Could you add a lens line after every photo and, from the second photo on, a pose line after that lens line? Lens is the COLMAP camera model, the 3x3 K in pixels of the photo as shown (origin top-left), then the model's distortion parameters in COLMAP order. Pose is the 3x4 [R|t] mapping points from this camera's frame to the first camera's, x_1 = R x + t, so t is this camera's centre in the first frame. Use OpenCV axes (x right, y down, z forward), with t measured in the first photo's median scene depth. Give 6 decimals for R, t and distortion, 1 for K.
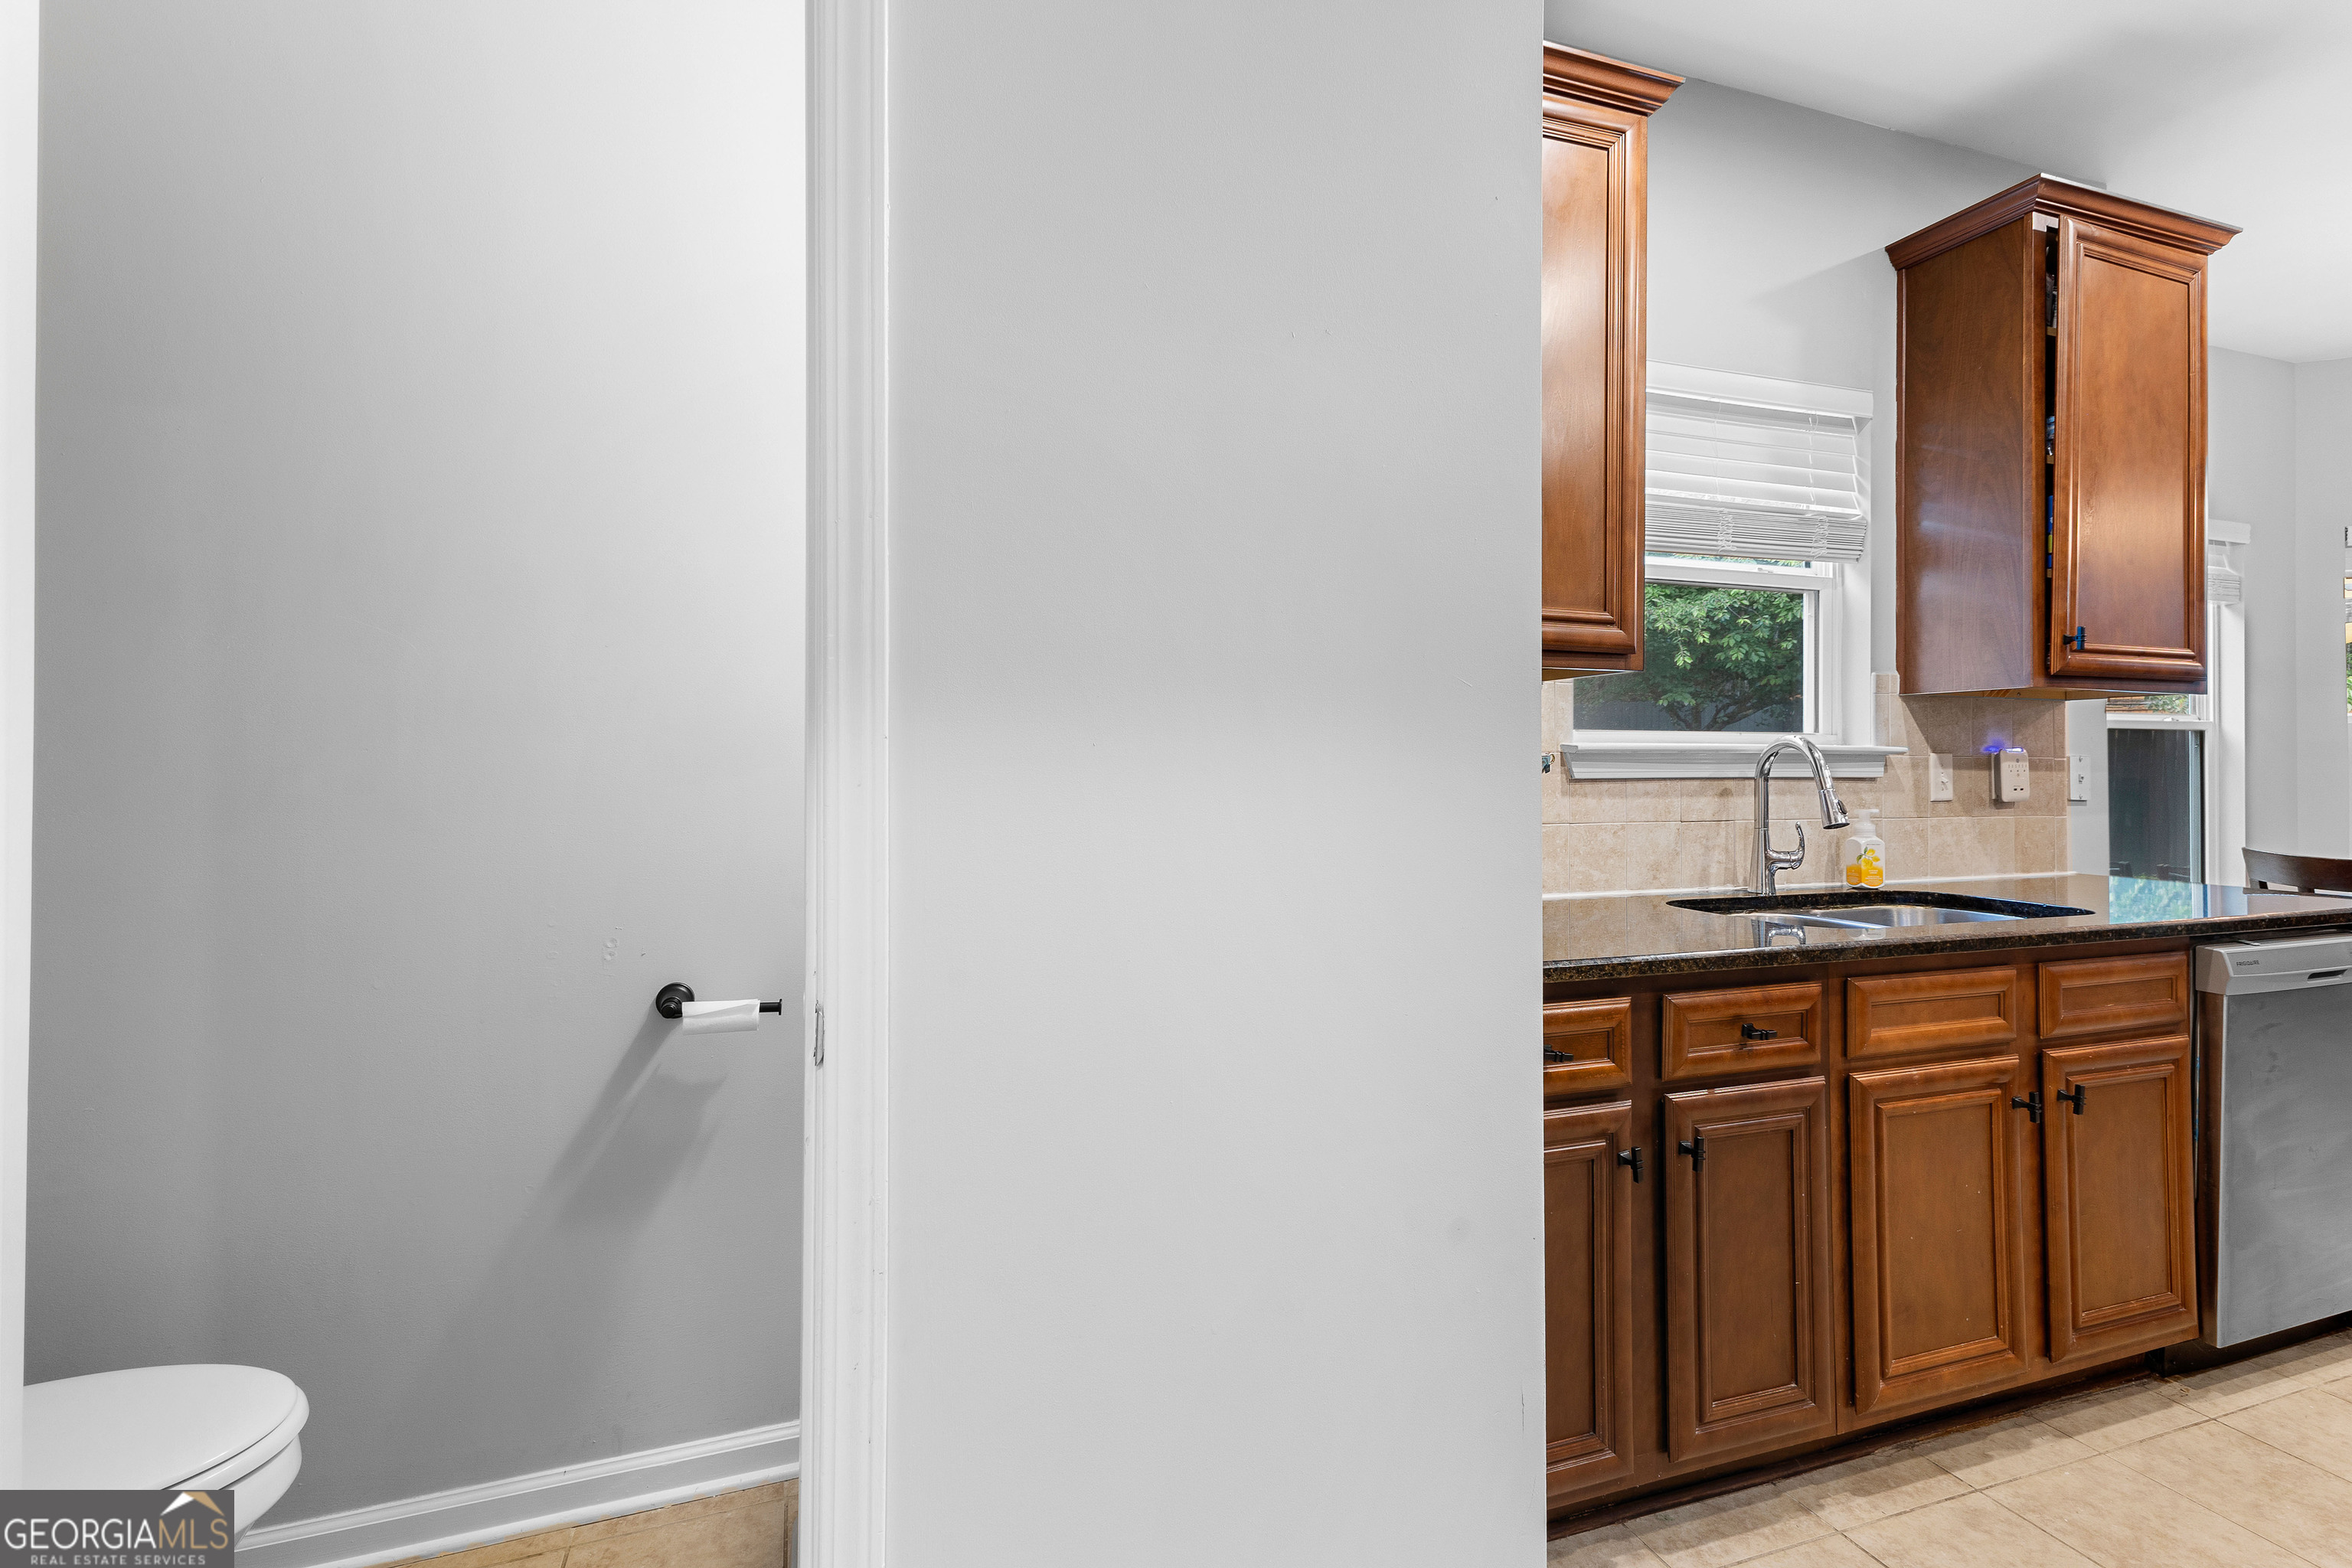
lens RADIAL K [[1022.8, 0, 1180.3], [0, 1022.8, 760.1], [0, 0, 1]] dist [0.020132, -0.005908]
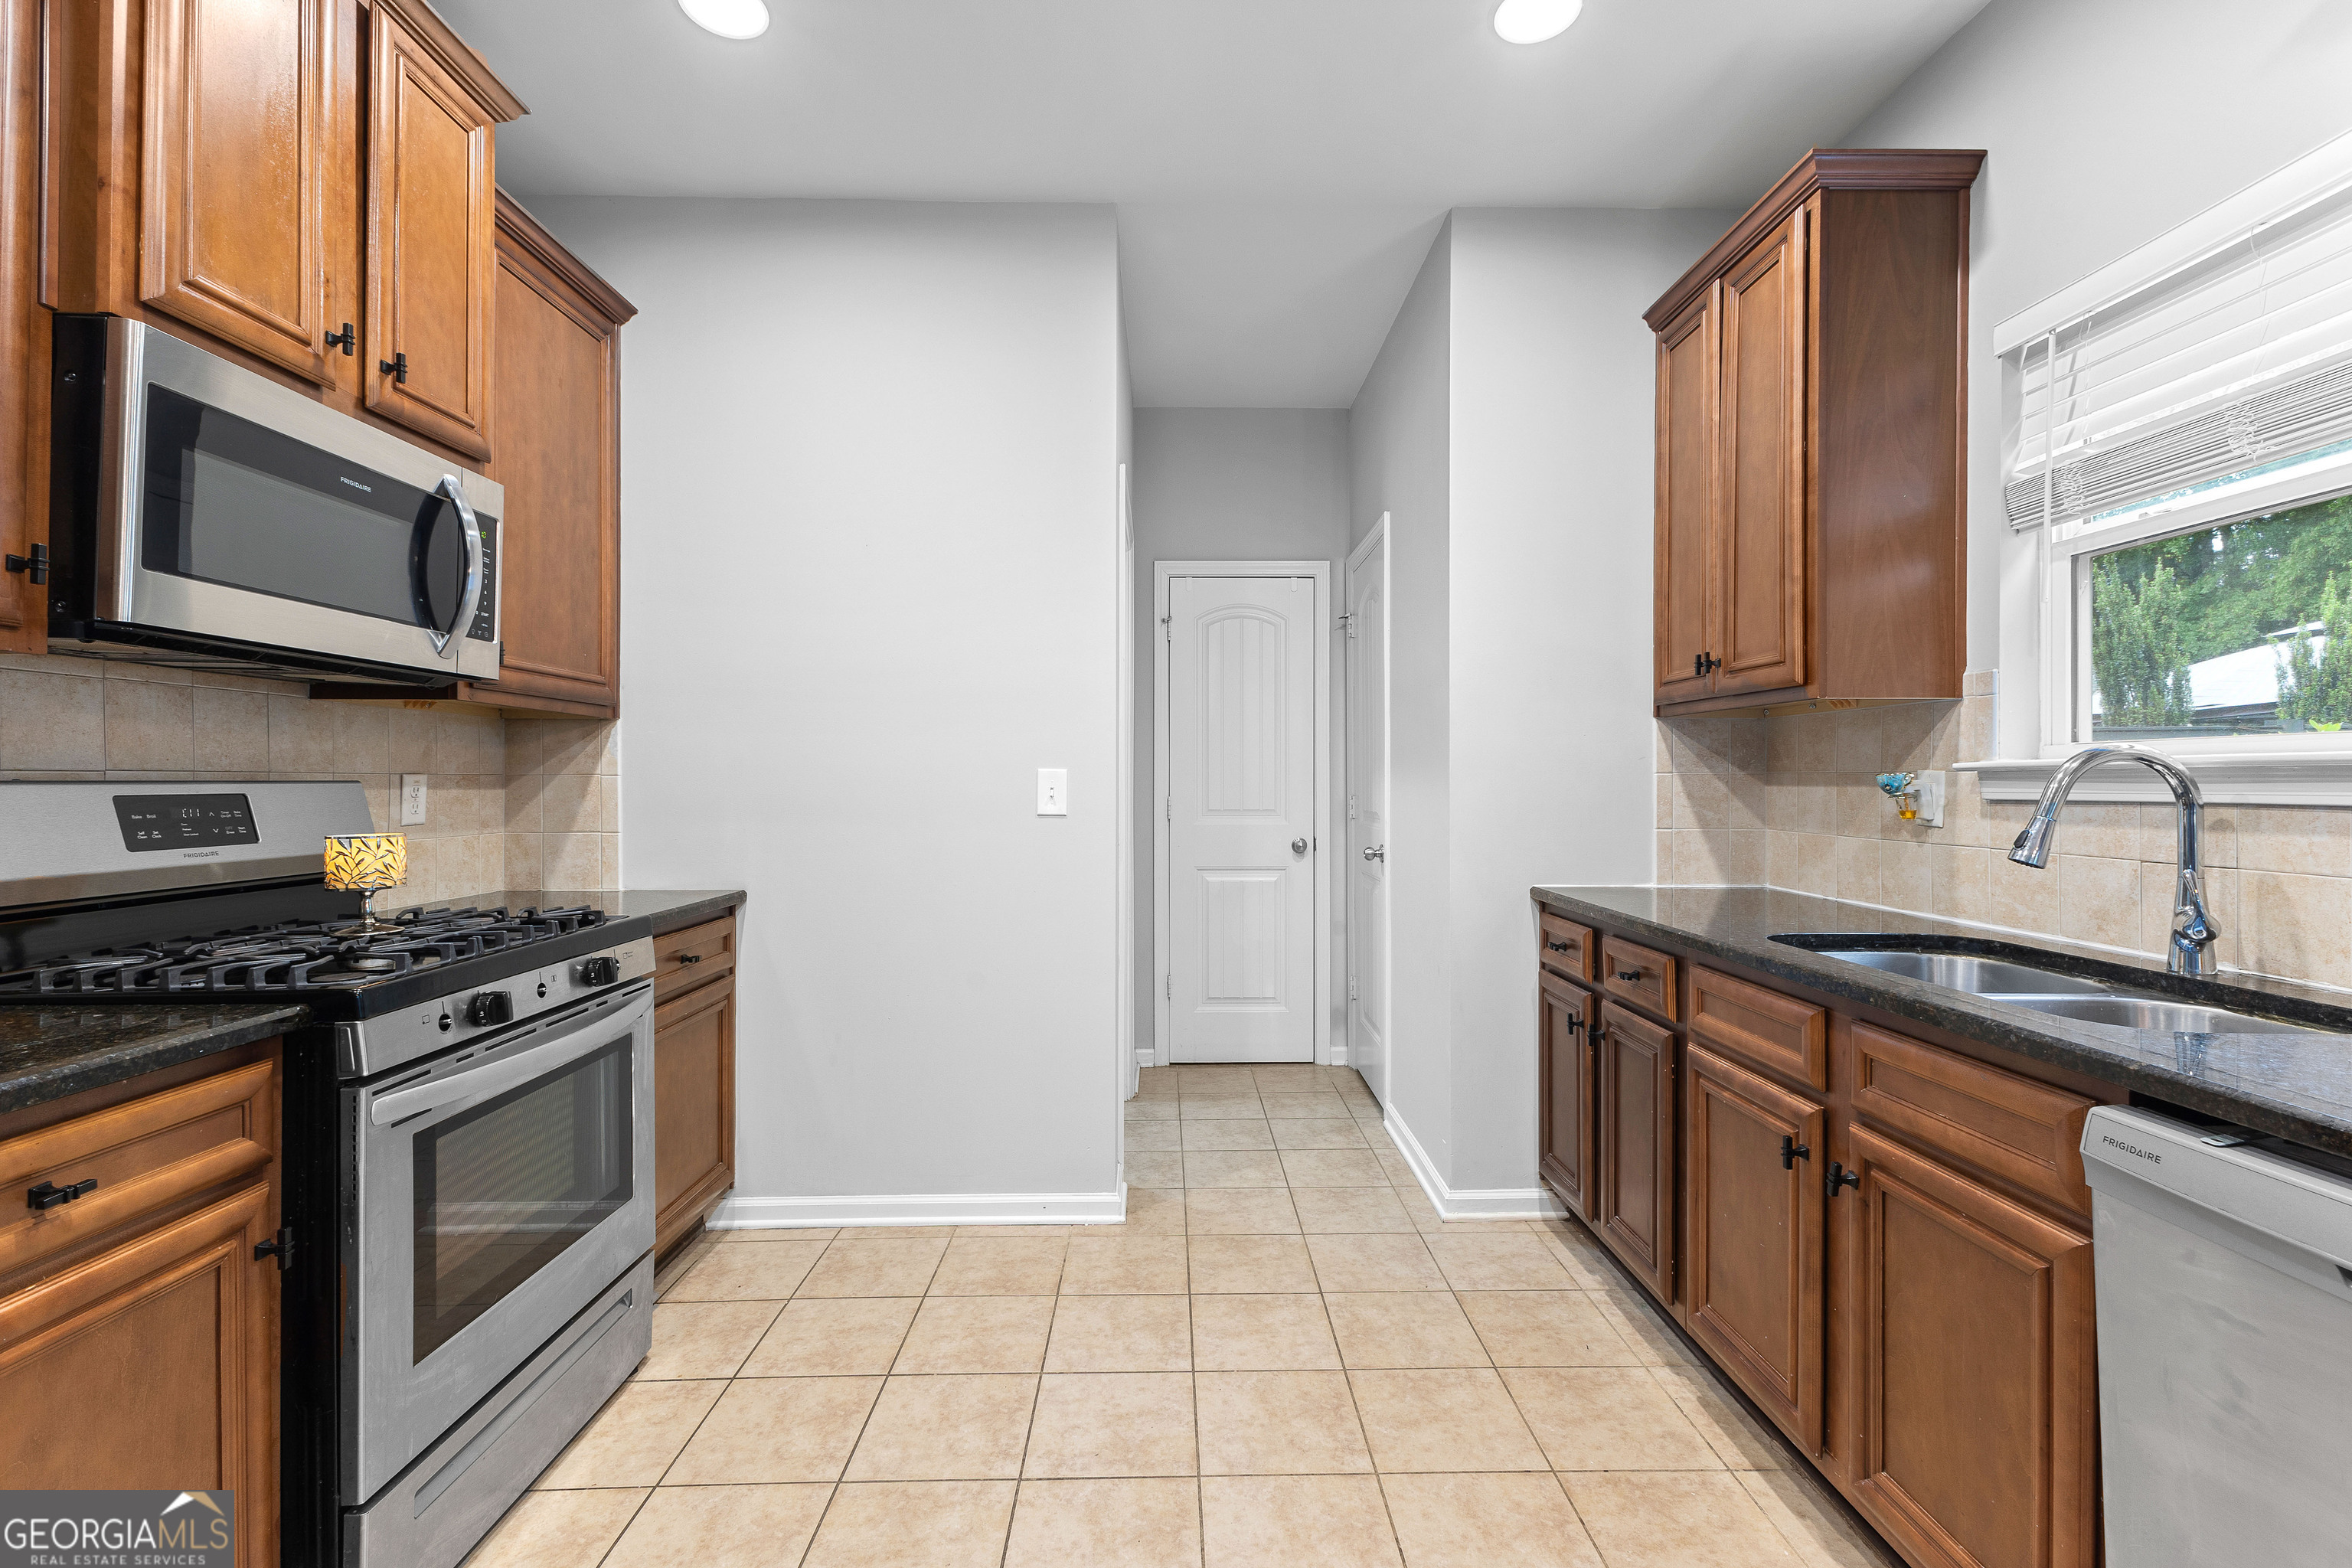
lens RADIAL K [[1022.8, 0, 1182.0], [0, 1022.8, 781.3], [0, 0, 1]] dist [0.020132, -0.005908]
pose [[-0.303529, -0.000609, -0.952822, 1.851919], [0.011065, 0.999930, -0.004164, -0.002189], [0.952758, -0.011807, -0.303501, 0.756349]]
